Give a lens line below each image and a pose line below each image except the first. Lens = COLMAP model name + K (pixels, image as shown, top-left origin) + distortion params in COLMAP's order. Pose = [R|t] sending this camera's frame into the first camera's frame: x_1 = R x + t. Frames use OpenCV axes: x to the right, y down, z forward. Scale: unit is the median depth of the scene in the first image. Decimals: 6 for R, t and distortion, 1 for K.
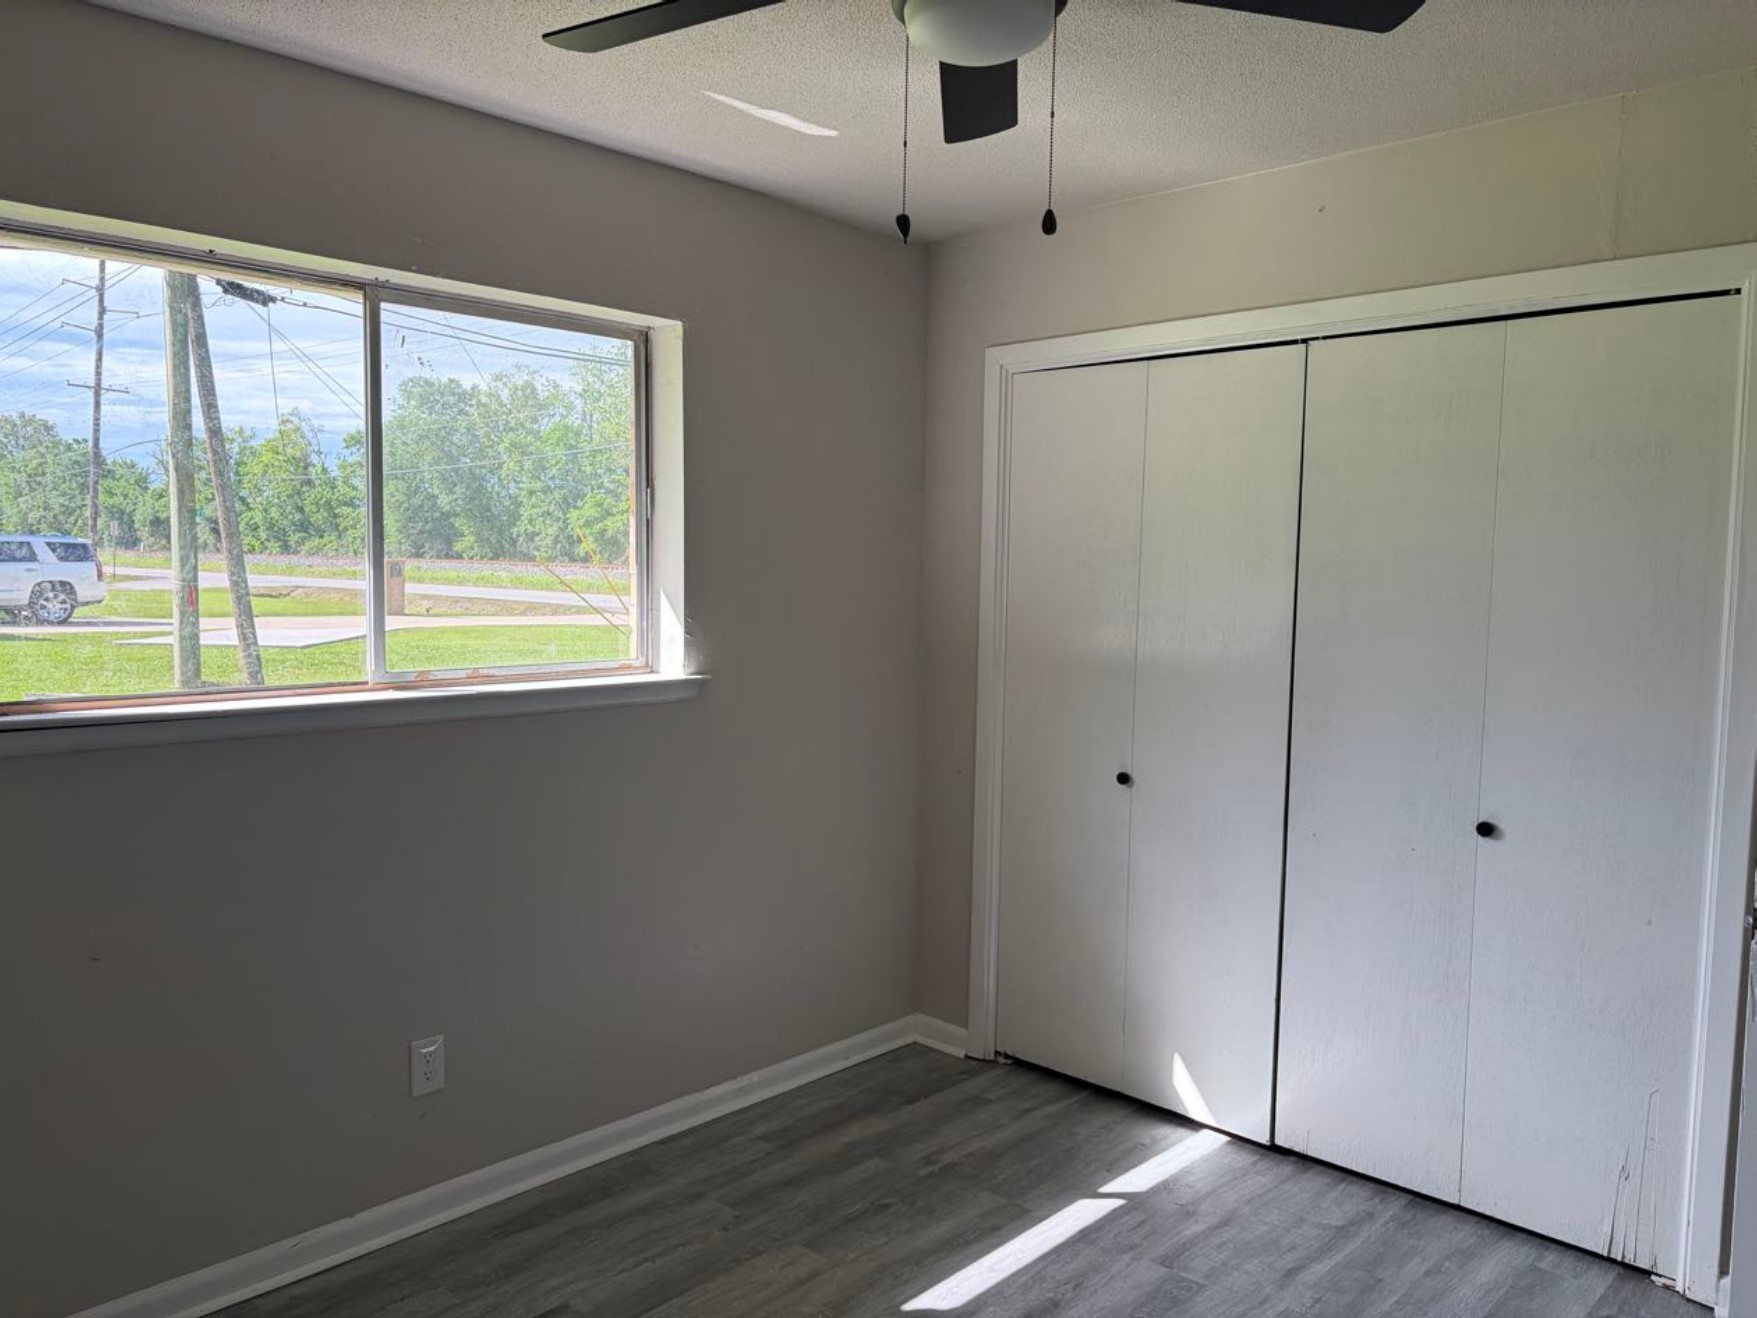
lens RADIAL K [[1313.2, 0, 878.5], [0, 1313.2, 659.0], [0, 0, 1]] dist [0.041428, -0.074065]
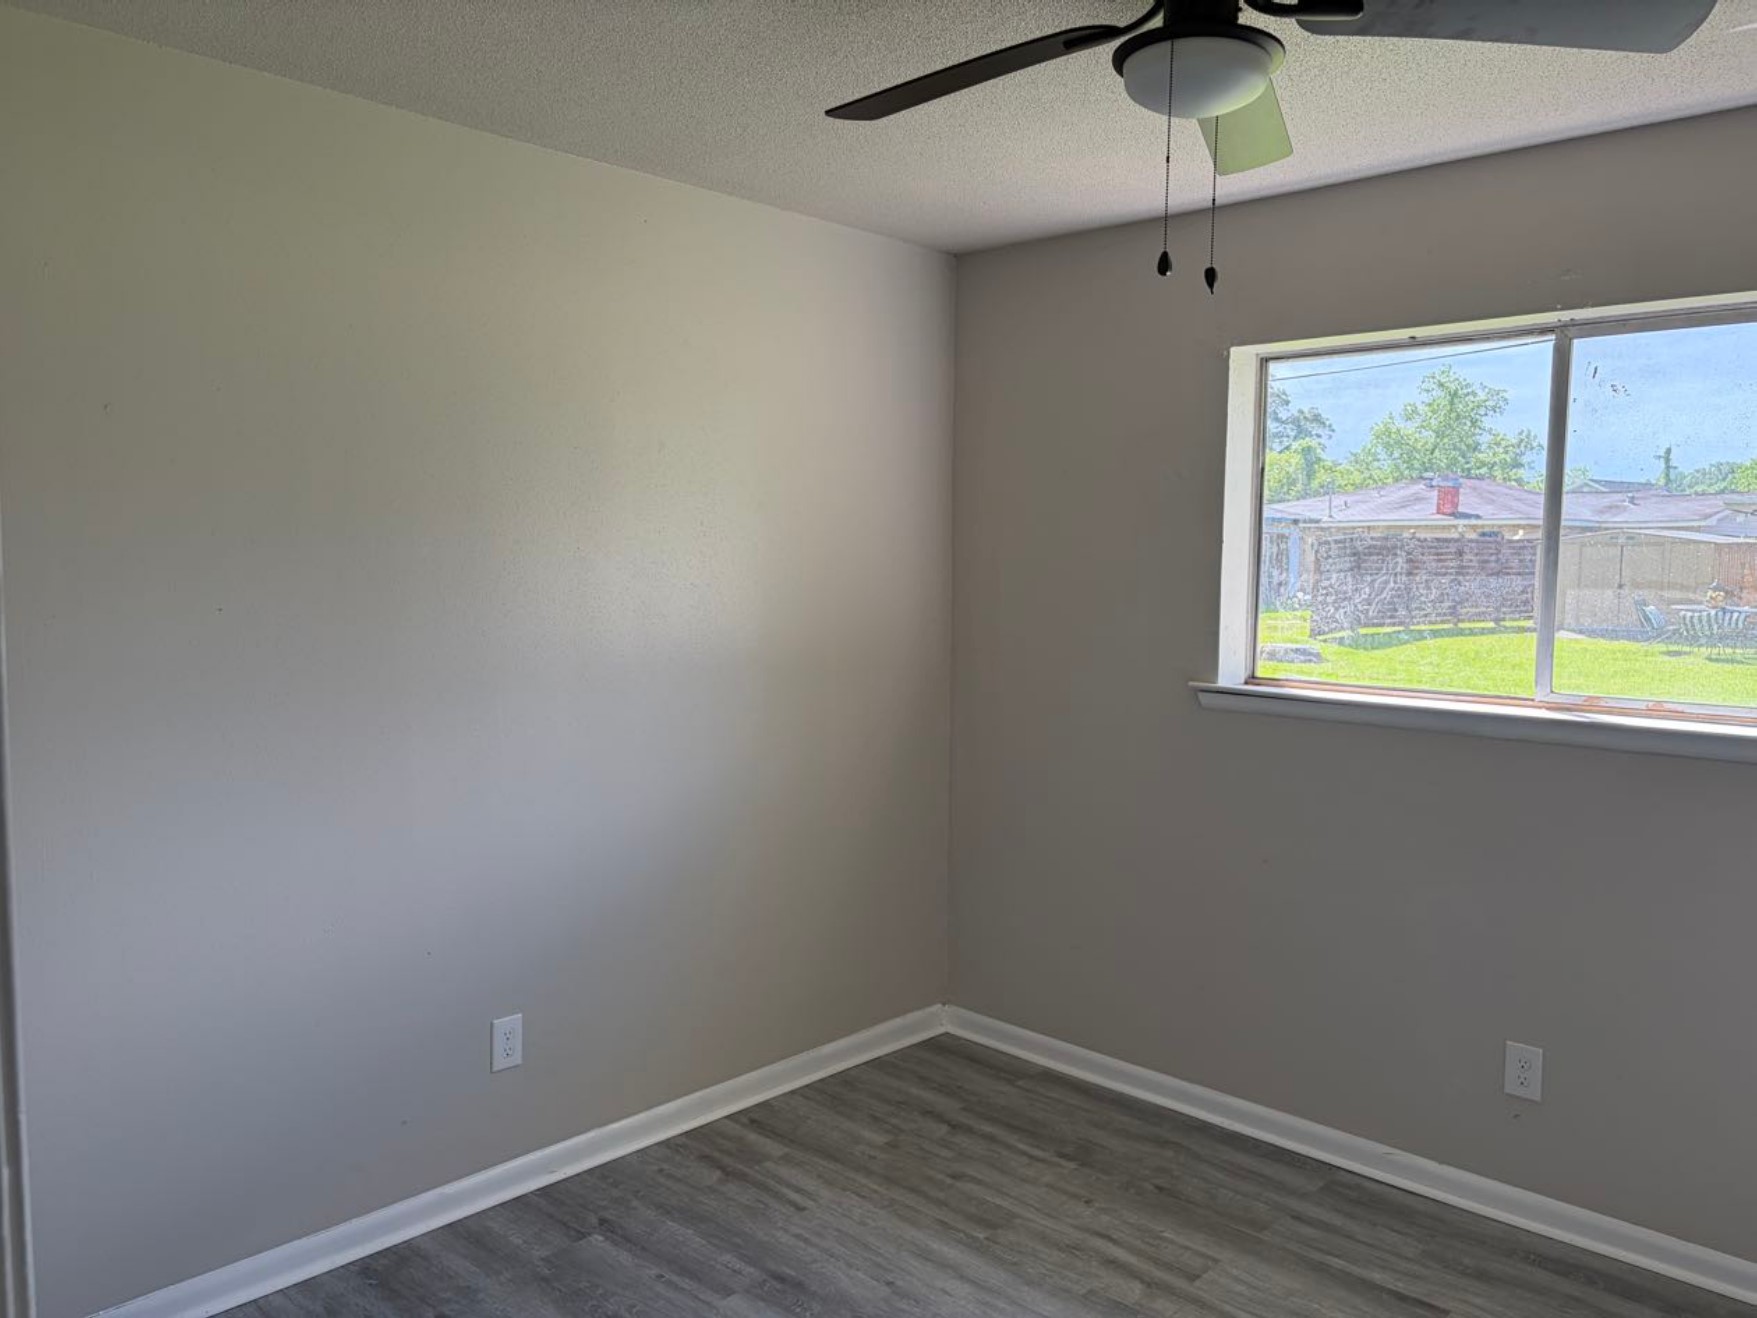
lens RADIAL K [[1318.3, 0, 880.4], [0, 1318.3, 663.3], [0, 0, 1]] dist [0.008856, -0.006243]
pose [[-0.004568, 0.071465, -0.997433, 0.680794], [-0.081871, 0.994068, 0.071599, -0.045079], [0.996632, 0.081988, 0.001310, 0.467967]]
